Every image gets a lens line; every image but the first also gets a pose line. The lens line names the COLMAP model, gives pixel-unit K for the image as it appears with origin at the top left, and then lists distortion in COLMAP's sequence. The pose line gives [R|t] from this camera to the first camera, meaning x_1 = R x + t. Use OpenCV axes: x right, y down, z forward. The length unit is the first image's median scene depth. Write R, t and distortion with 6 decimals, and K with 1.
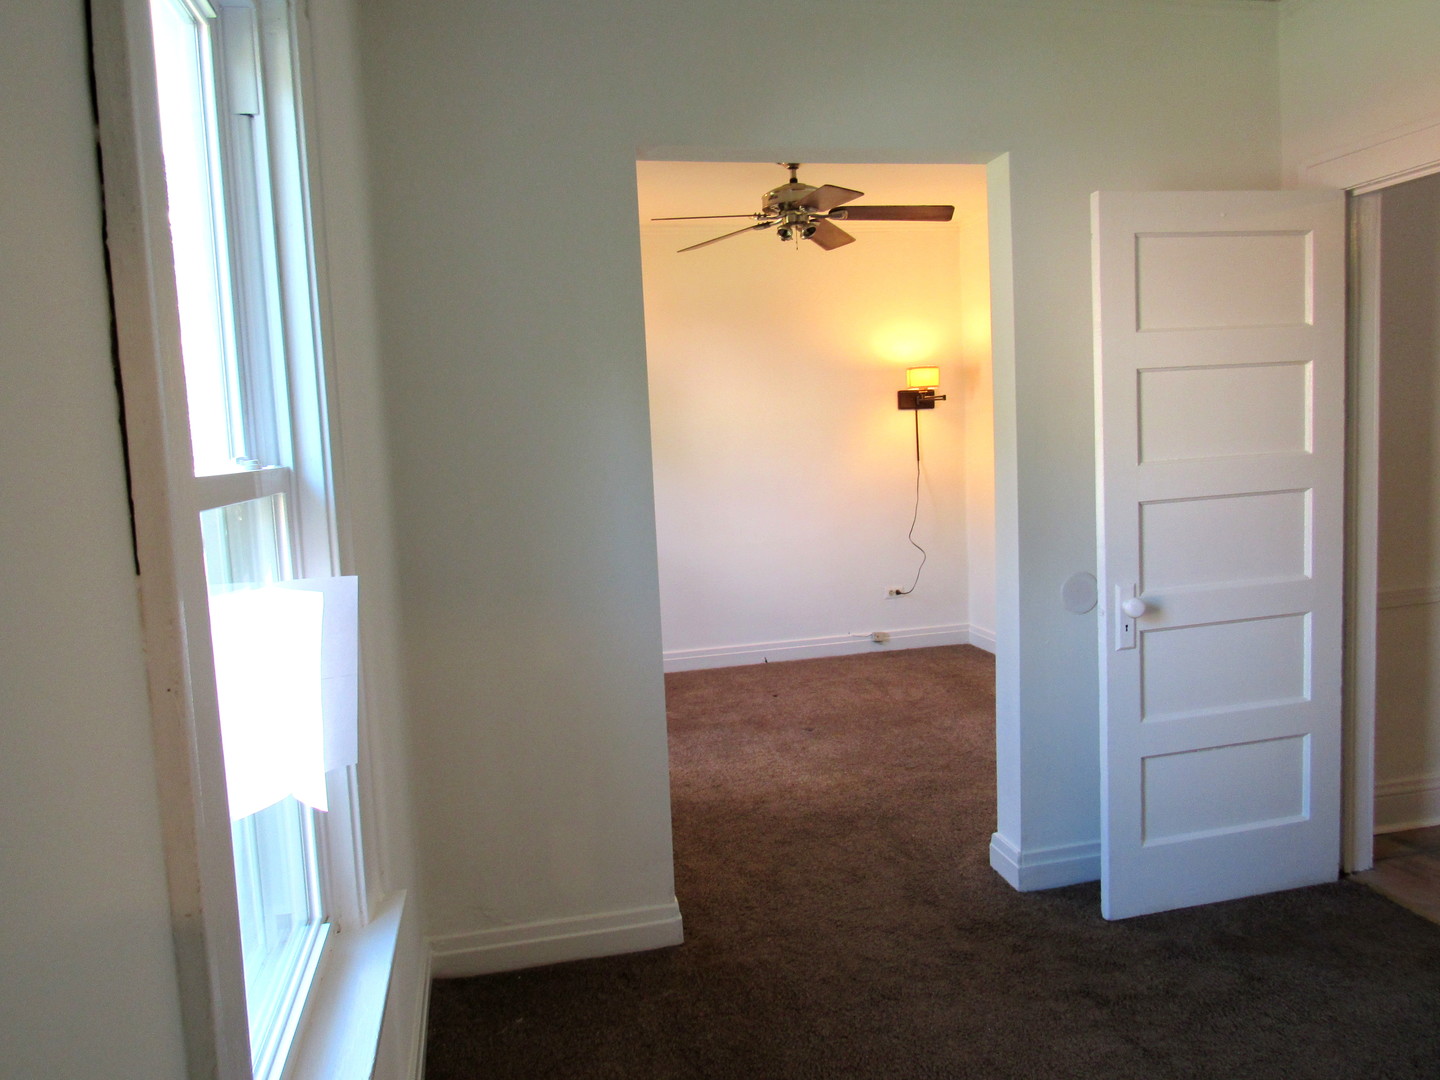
lens RADIAL K [[1031.2, 0, 719.4], [0, 1031.2, 536.5], [0, 0, 1]] dist [0.007161, -0.000067]
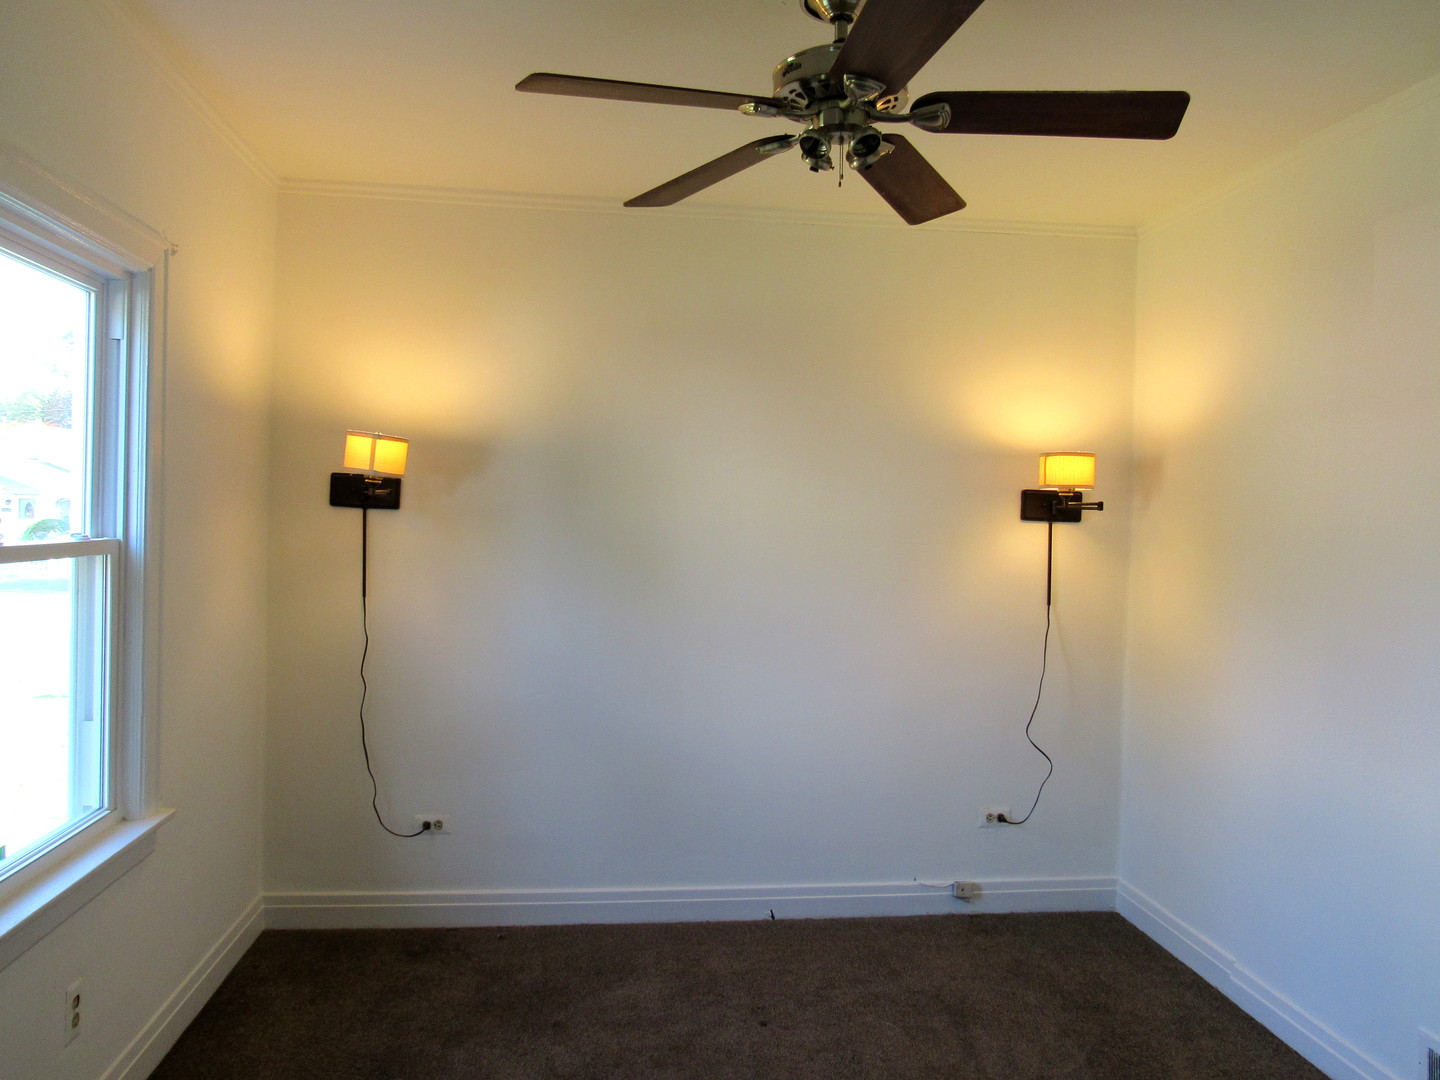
lens RADIAL K [[1031.2, 0, 721.3], [0, 1031.2, 538.9], [0, 0, 1]] dist [0.007161, -0.000067]
pose [[0.992586, 0.075997, -0.094852, 0.056429], [-0.082743, 0.994156, -0.069336, -0.055269], [0.089028, 0.076670, 0.993074, 0.380222]]
